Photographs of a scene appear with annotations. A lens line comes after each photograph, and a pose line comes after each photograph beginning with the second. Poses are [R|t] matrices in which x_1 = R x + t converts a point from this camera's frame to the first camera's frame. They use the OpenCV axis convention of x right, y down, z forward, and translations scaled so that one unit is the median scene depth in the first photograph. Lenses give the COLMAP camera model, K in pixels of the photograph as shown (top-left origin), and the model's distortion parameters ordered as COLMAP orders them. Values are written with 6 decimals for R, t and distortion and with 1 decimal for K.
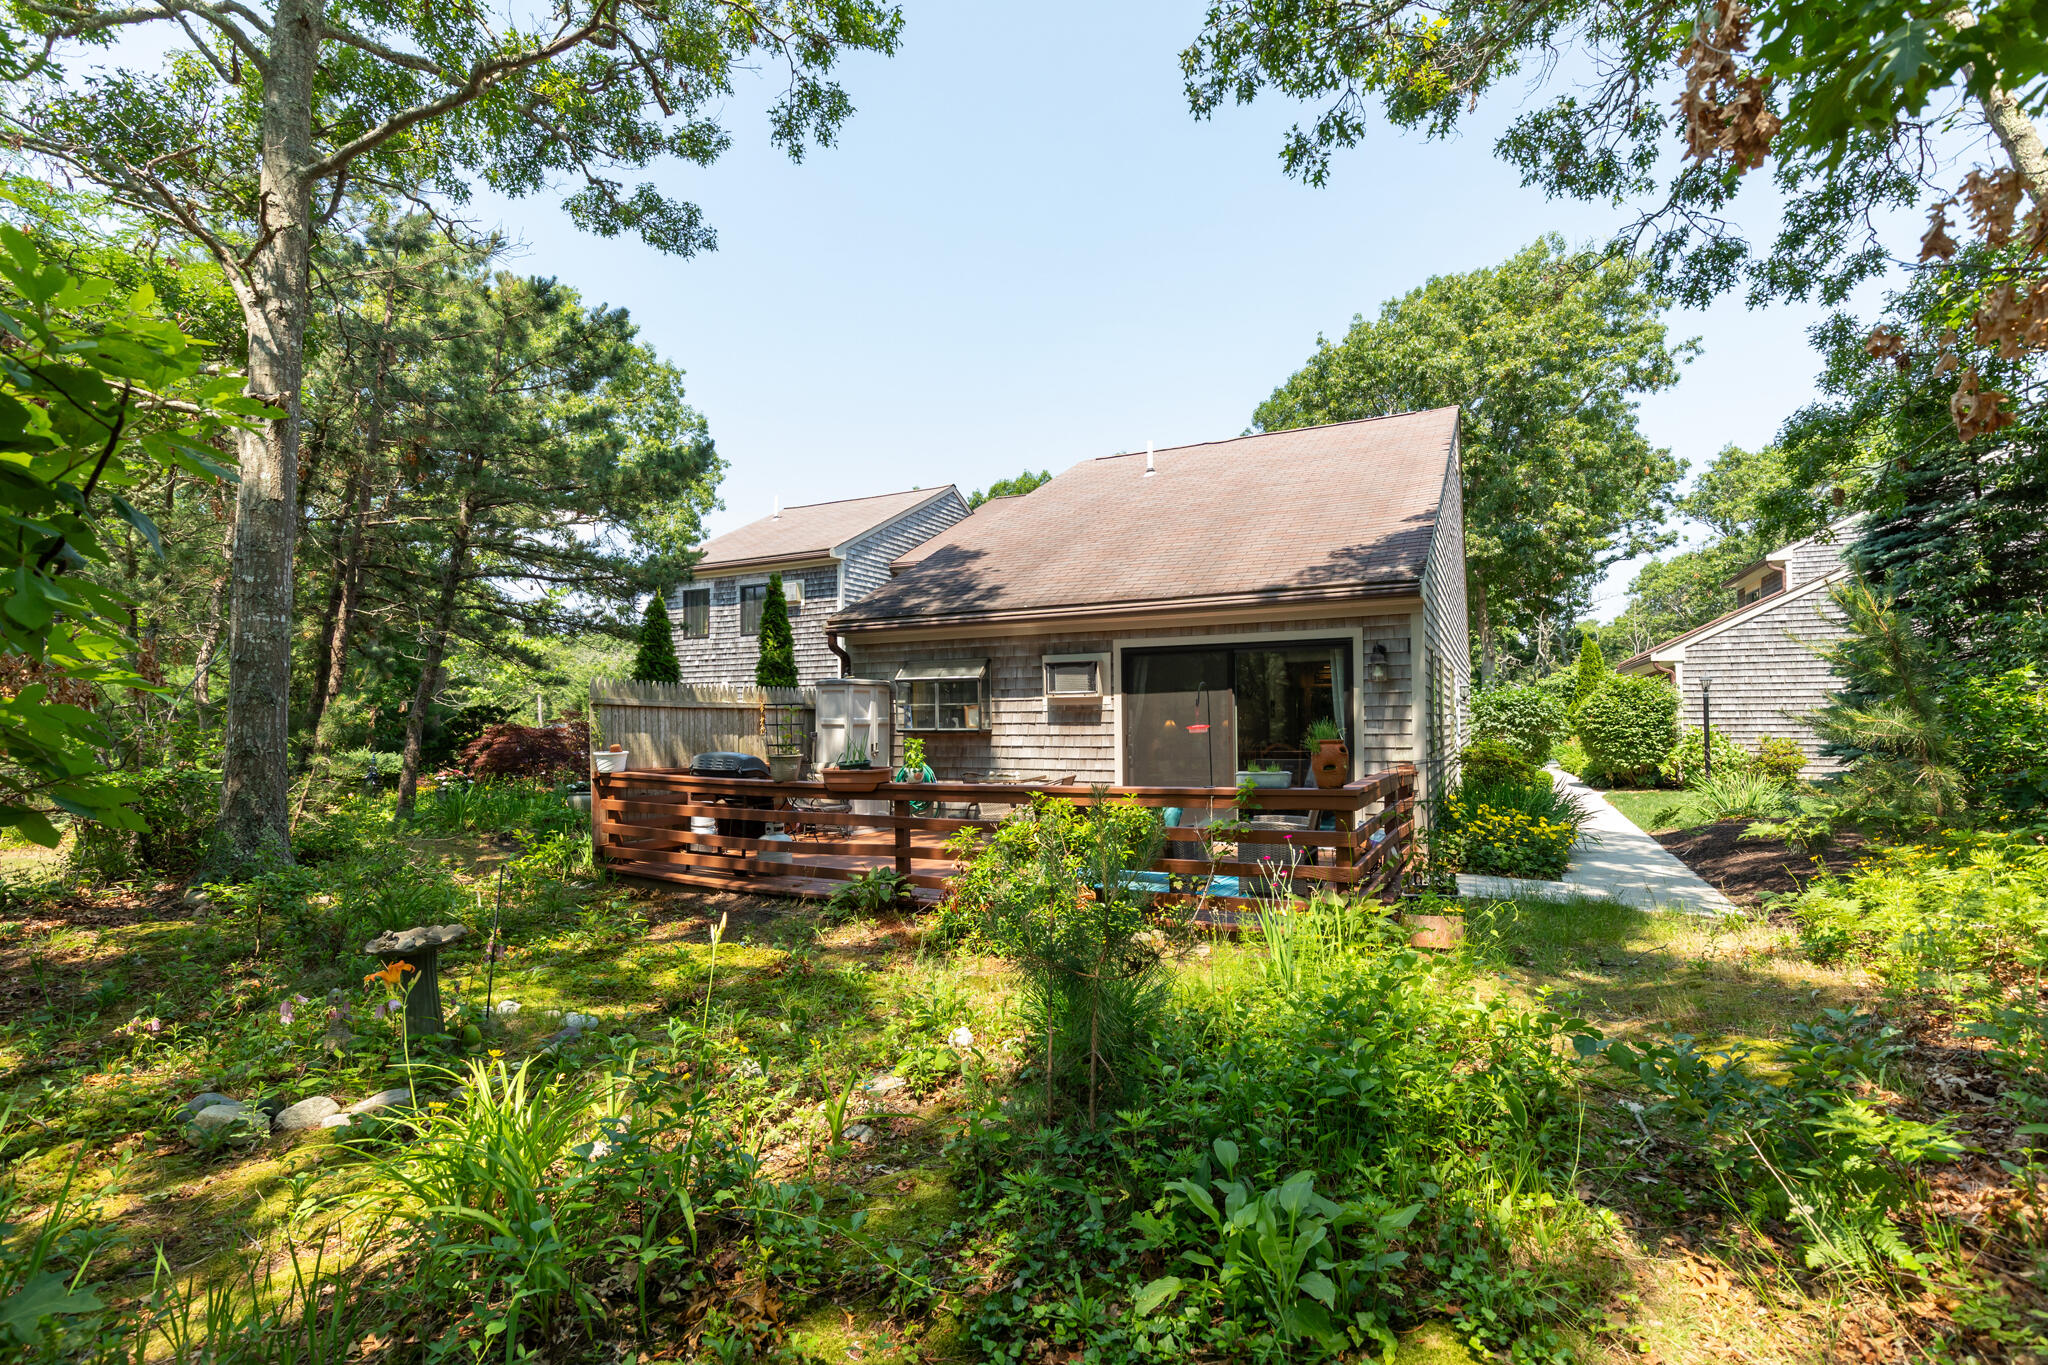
lens RADIAL K [[919.0, 0, 1028.9], [0, 919.0, 693.7], [0, 0, 1]] dist [0.000881, -0.000495]
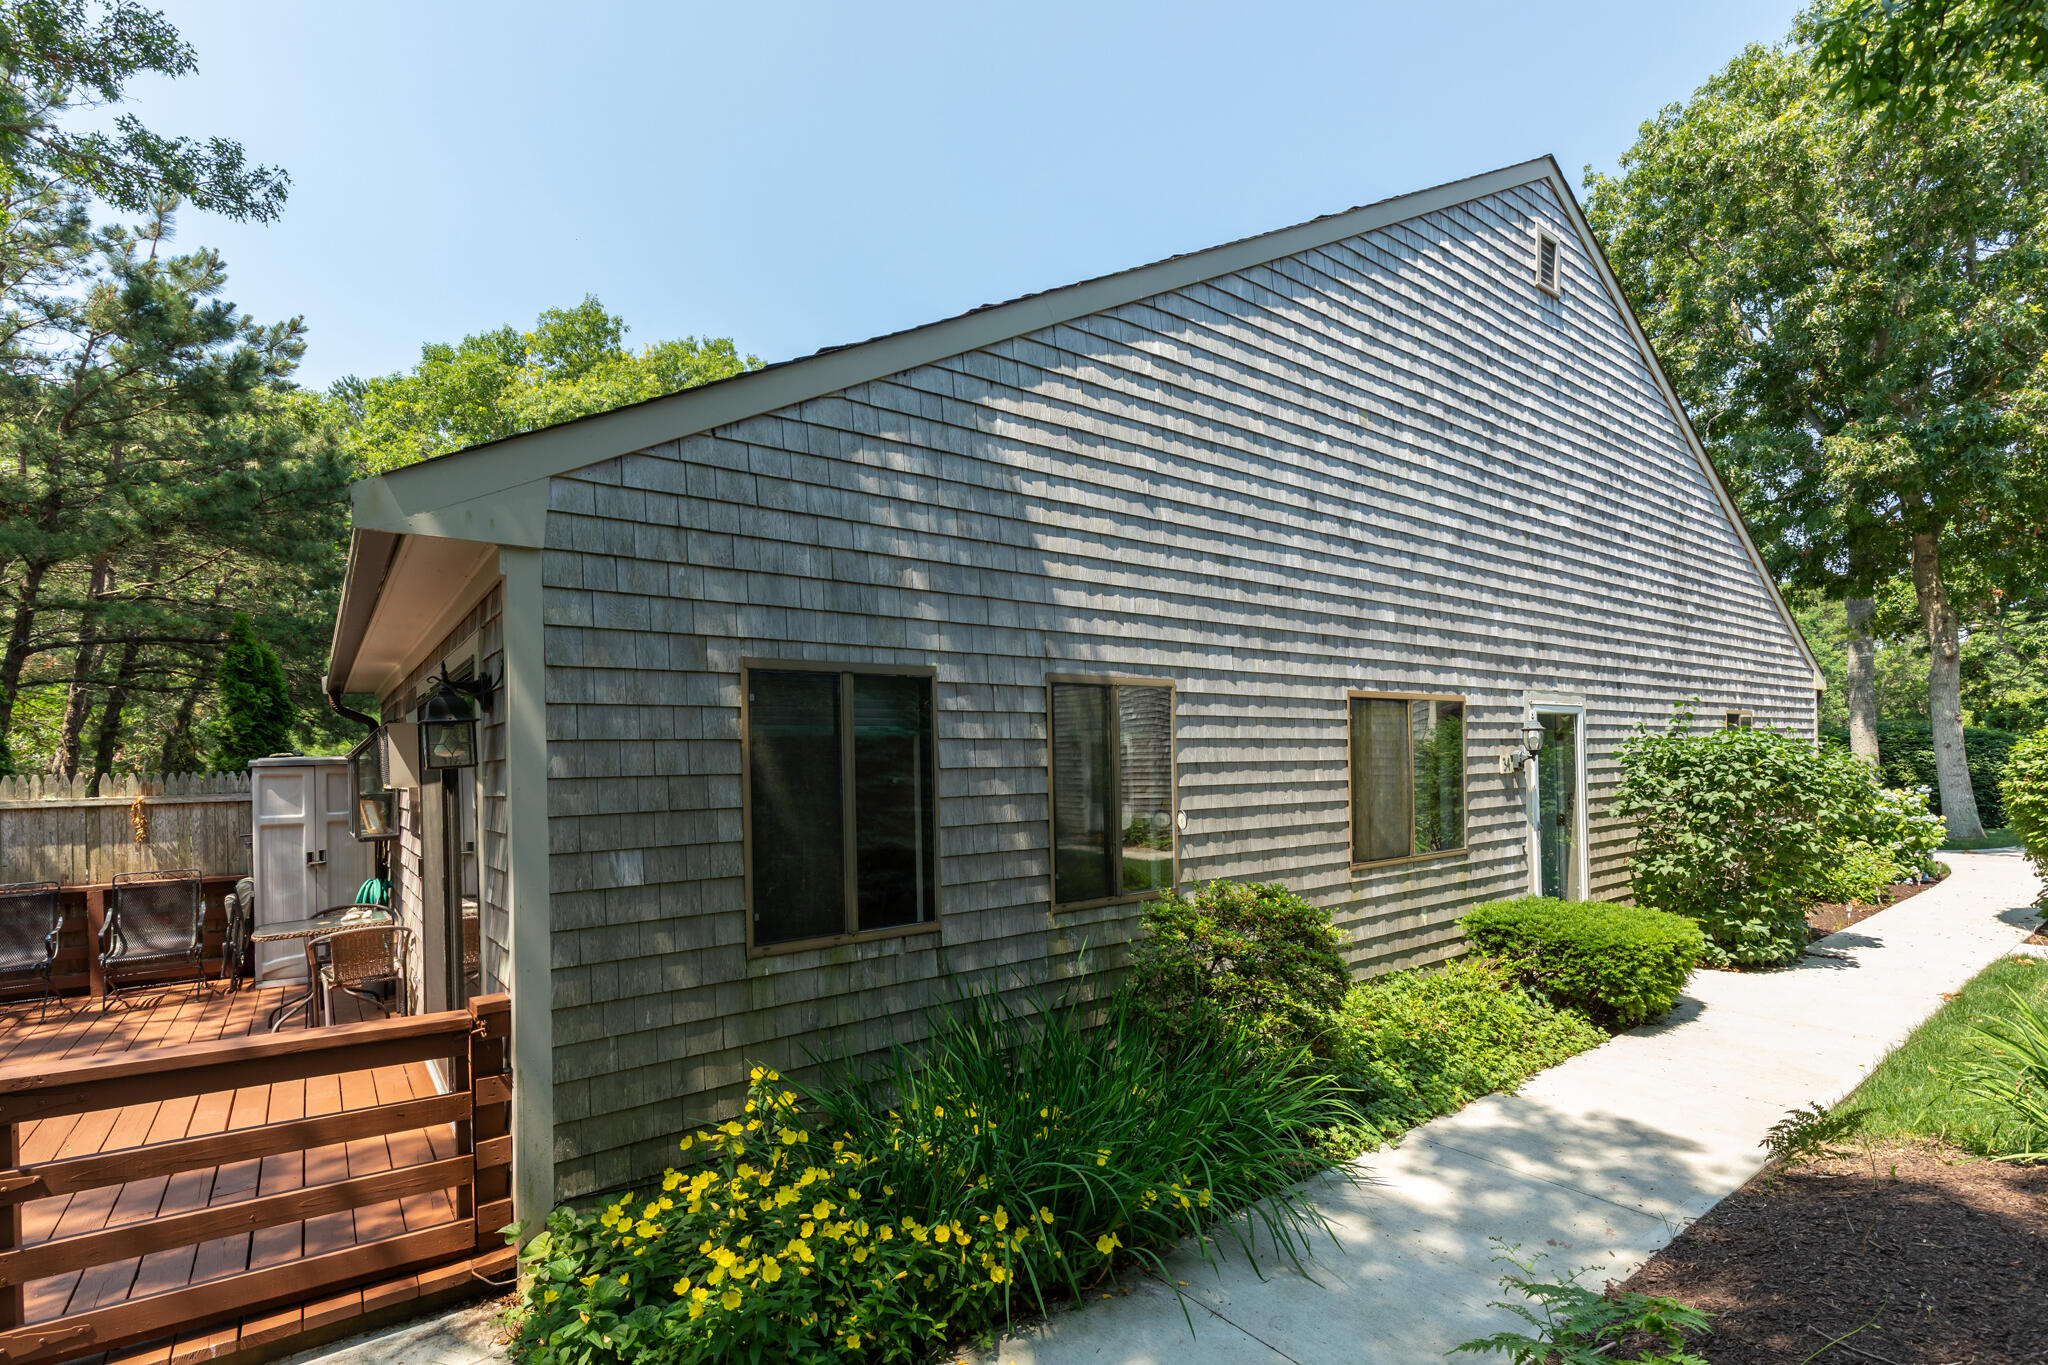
lens RADIAL K [[944.7, 0, 1026.3], [0, 944.7, 750.5], [0, 0, 1]] dist [0.001231, -0.000123]
pose [[0.903872, -0.019103, -0.427376, 0.630909], [0.027722, 0.999518, 0.013952, -0.016132], [0.426904, -0.024458, 0.903966, 0.618748]]
